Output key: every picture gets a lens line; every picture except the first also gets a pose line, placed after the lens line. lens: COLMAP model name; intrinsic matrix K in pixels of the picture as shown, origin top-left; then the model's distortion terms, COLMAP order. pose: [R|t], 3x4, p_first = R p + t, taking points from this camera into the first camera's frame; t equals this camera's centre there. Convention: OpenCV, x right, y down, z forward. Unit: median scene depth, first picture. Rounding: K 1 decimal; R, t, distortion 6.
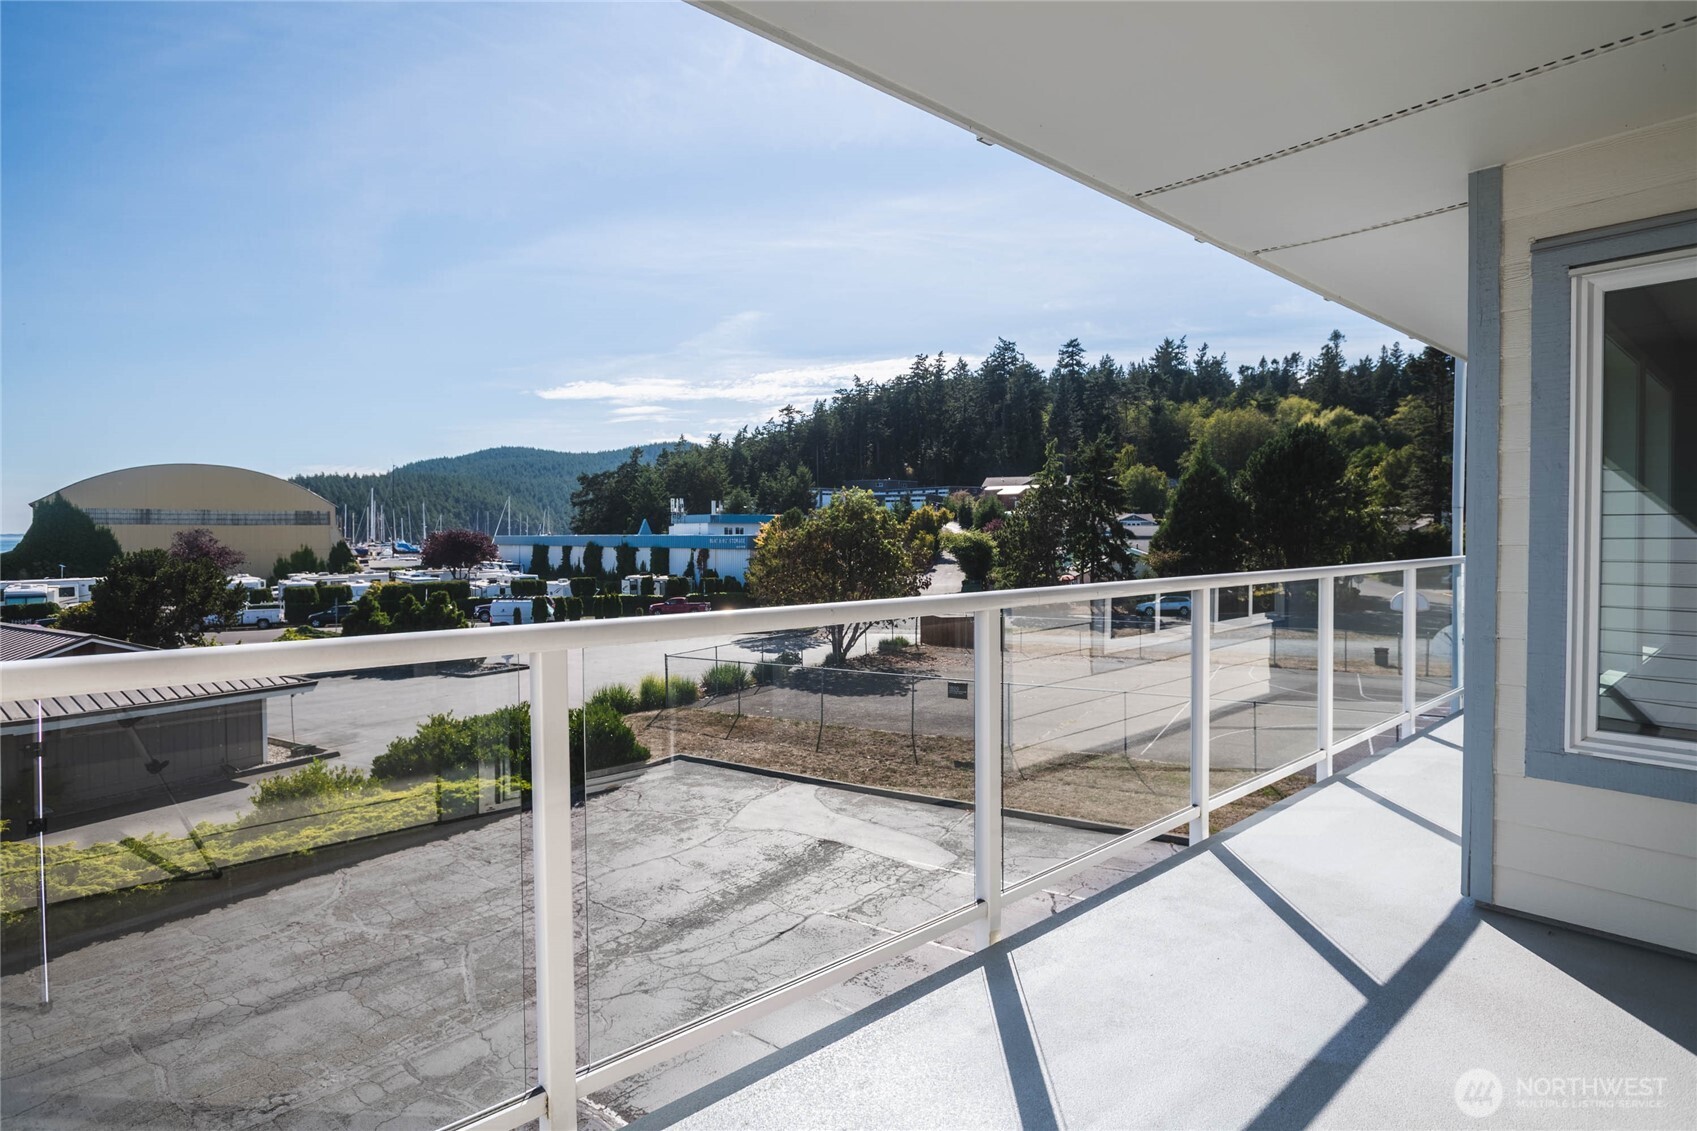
lens RADIAL K [[881.4, 0, 855.6], [0, 881.4, 558.5], [0, 0, 1]] dist [0.003457, 0.001009]
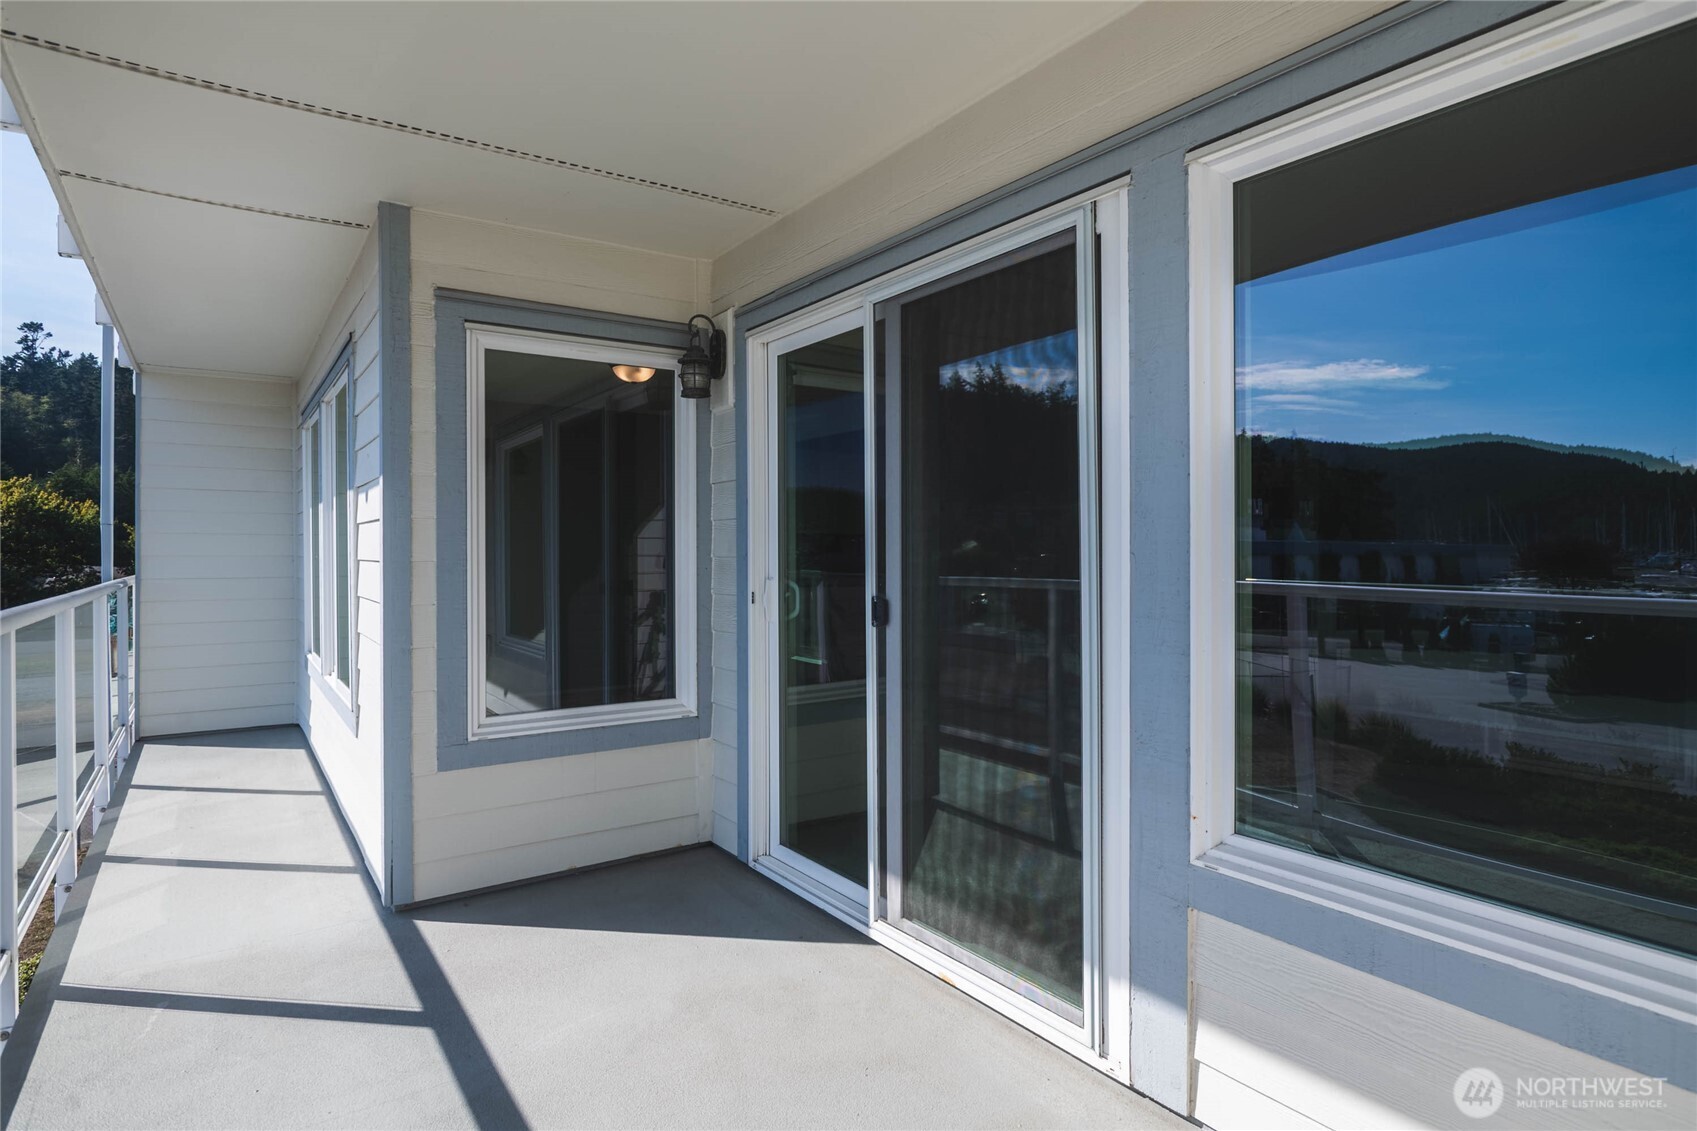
lens RADIAL K [[939.2, 0, 840.3], [0, 939.2, 559.0], [0, 0, 1]] dist [0.007407, 0.000941]
pose [[0.141462, -0.004426, 0.989934, -0.329791], [0.030711, 0.999528, 0.000081, -0.002490], [-0.989467, 0.030391, 0.141531, 0.340142]]
